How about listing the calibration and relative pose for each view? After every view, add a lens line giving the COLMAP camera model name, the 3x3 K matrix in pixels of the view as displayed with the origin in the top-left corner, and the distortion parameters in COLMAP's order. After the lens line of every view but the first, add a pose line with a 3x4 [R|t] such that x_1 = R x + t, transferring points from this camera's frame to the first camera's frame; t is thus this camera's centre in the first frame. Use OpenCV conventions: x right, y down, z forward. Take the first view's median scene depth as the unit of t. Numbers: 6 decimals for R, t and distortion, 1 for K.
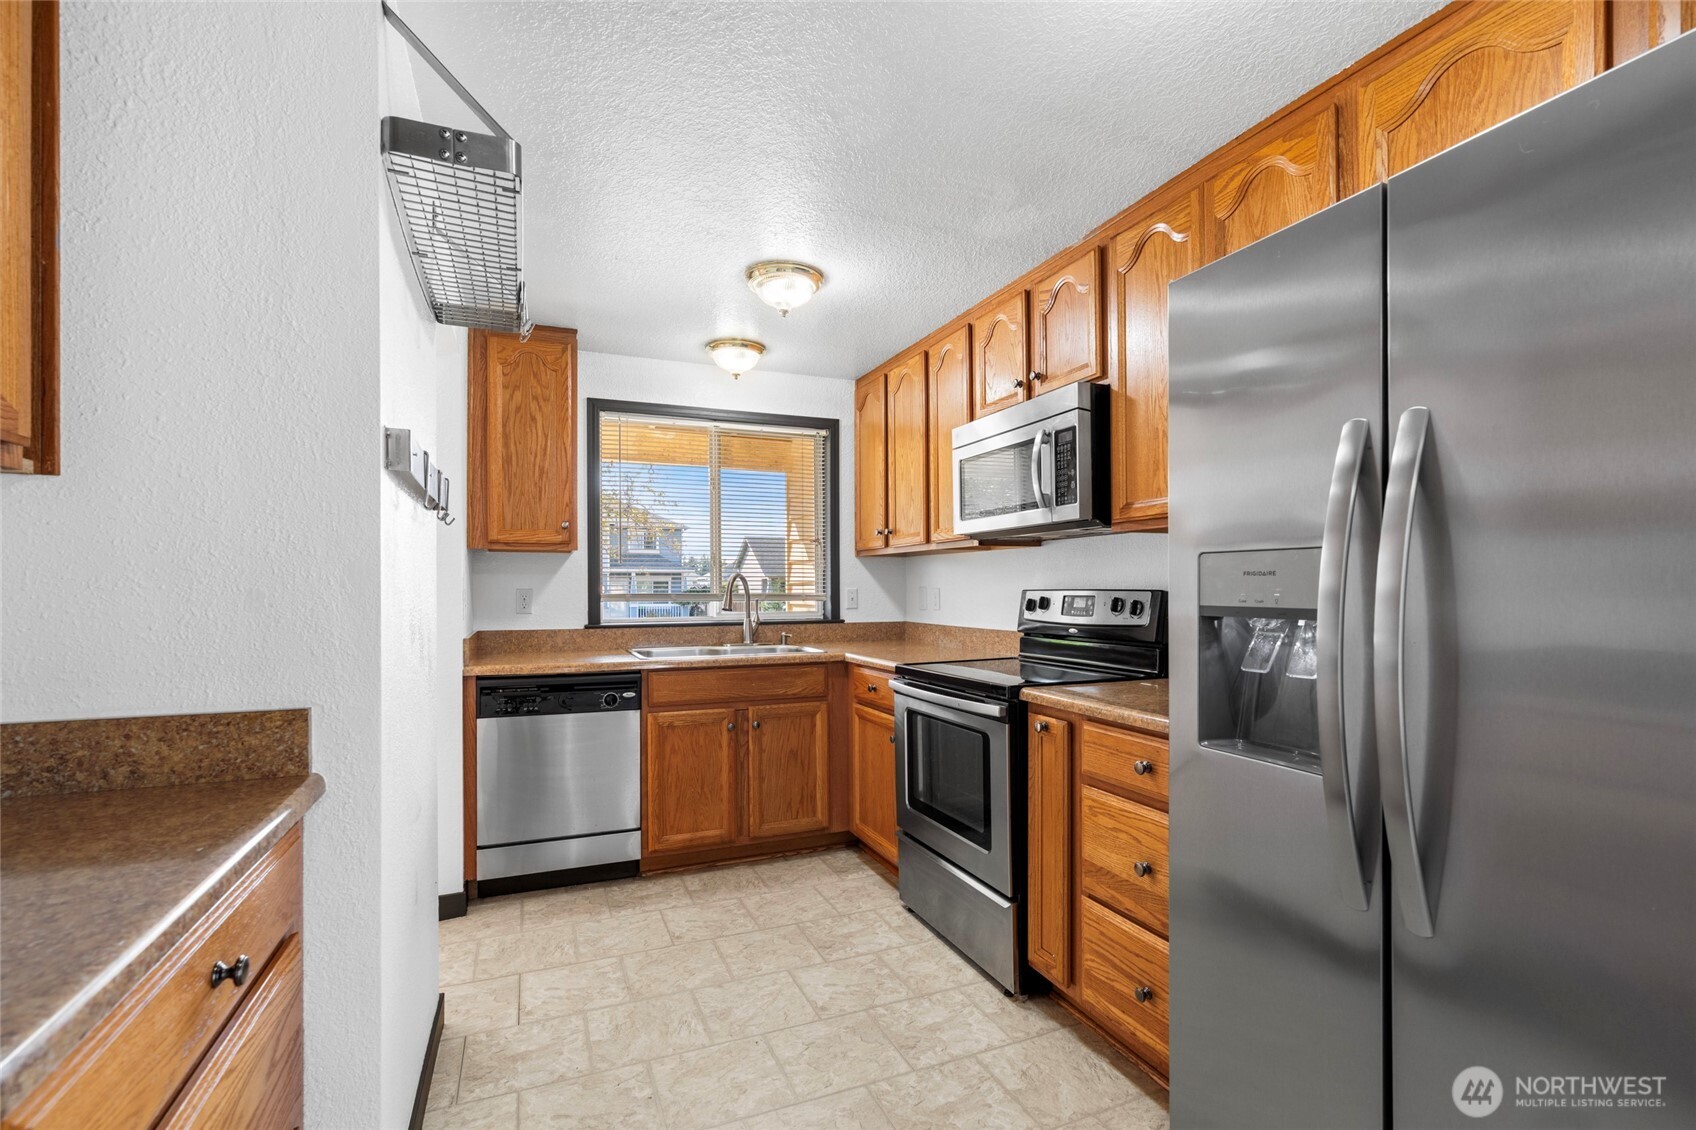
lens RADIAL K [[774.6, 0, 852.8], [0, 774.6, 585.9], [0, 0, 1]] dist [-0.002912, 0.000181]
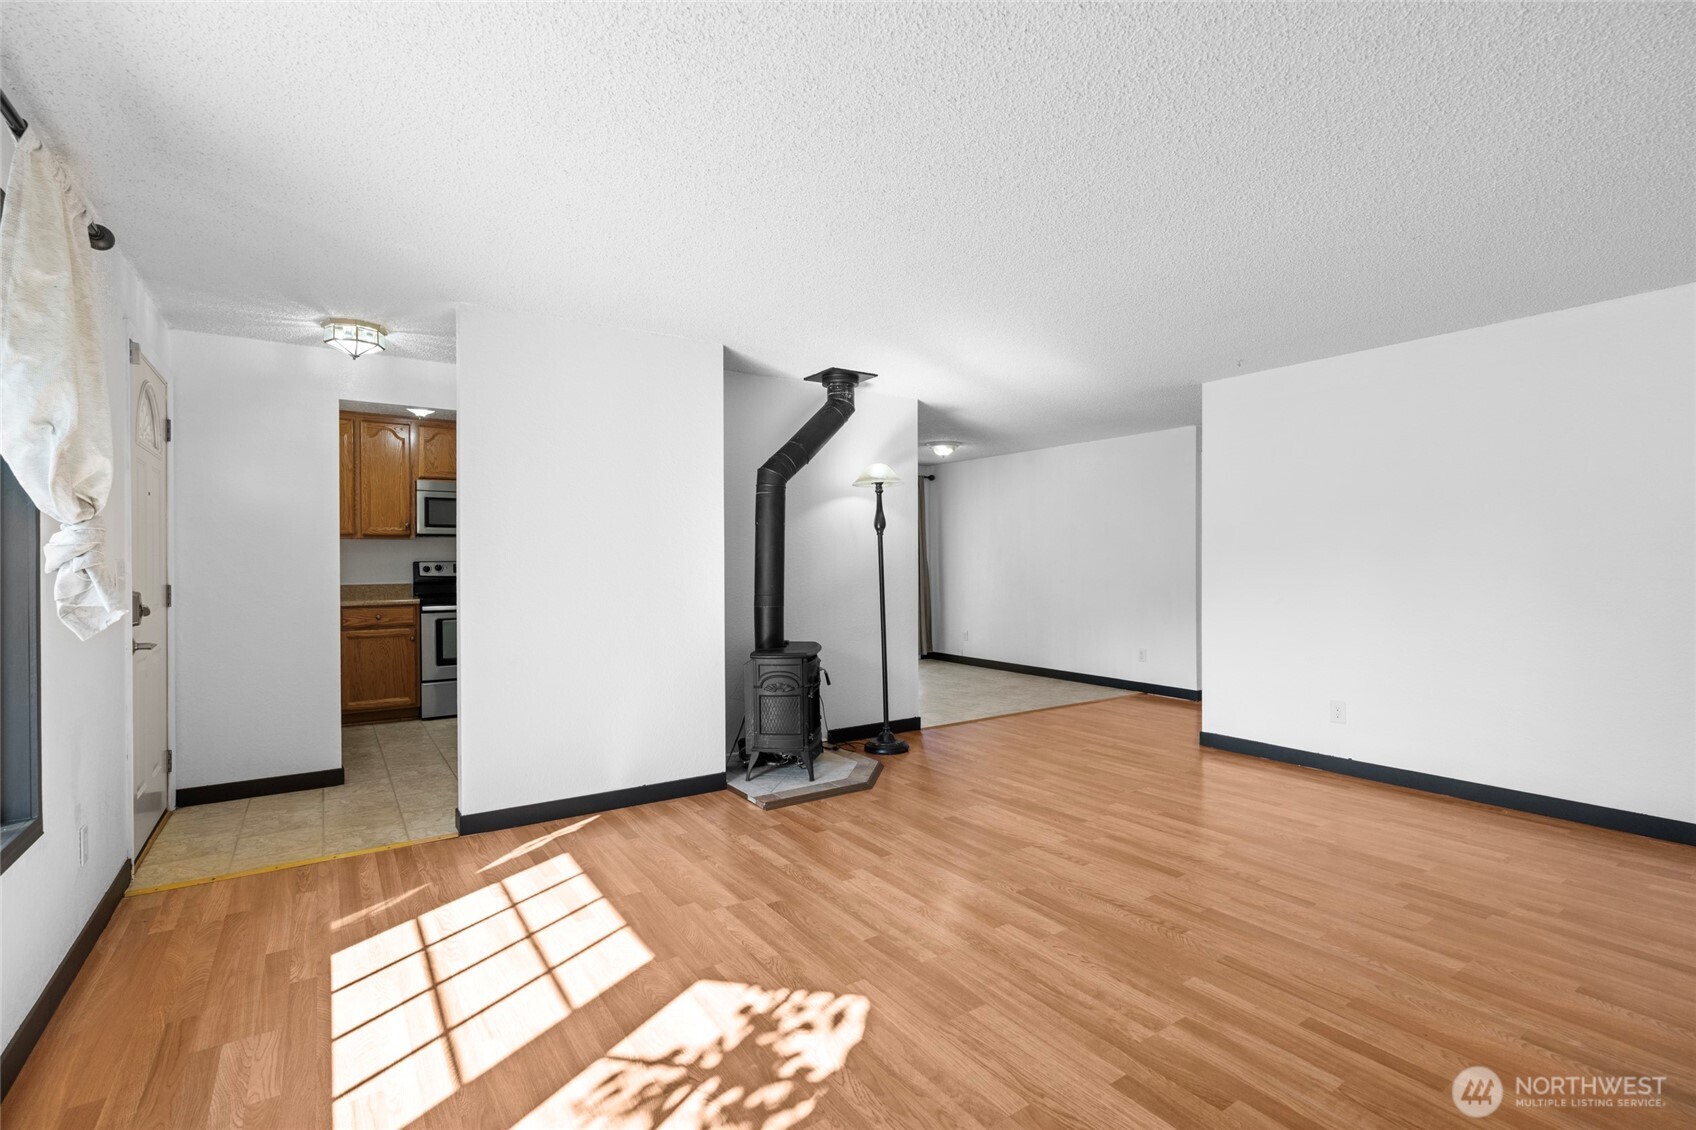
lens RADIAL K [[781.3, 0, 851.4], [0, 781.3, 571.3], [0, 0, 1]] dist [-0.001317, 0.000052]
pose [[-0.195664, -0.008106, 0.980637, -1.942031], [0.003275, 0.999955, 0.008919, 0.015601], [-0.980665, 0.004957, -0.195629, 0.290191]]
